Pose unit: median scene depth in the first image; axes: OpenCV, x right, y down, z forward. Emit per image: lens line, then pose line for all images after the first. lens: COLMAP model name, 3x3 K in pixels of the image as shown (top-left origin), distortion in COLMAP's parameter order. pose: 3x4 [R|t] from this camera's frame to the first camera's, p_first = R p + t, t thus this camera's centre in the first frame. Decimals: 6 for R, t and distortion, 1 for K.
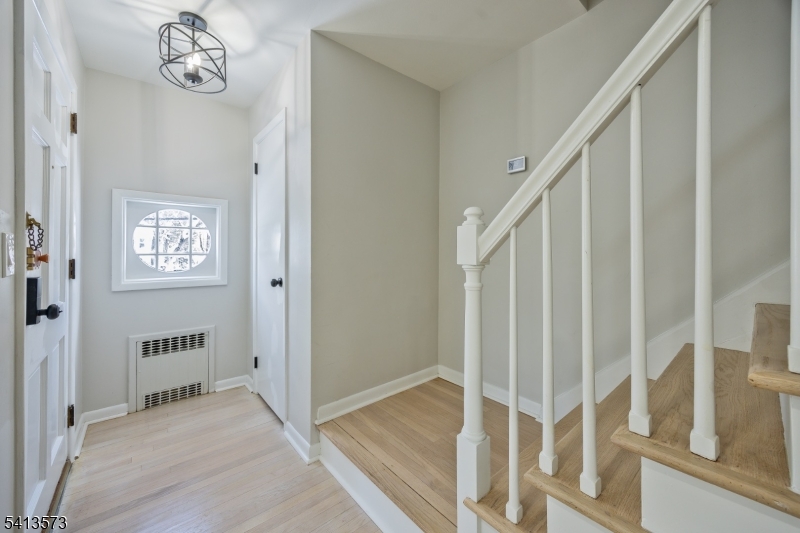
lens RADIAL K [[305.3, 0, 399.6], [0, 305.3, 257.3], [0, 0, 1]] dist [0.002203, 0.000250]
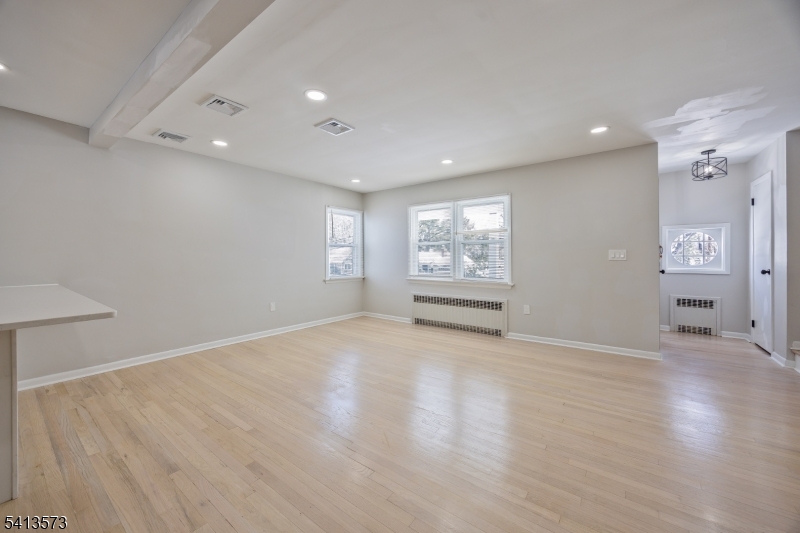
lens RADIAL K [[305.3, 0, 399.6], [0, 305.3, 257.3], [0, 0, 1]] dist [0.002203, 0.000250]
pose [[0.215030, -0.003664, -0.976601, 0.761707], [0.000076, 0.999993, -0.003735, 0.006501], [0.976607, 0.000729, 0.215029, -1.253582]]
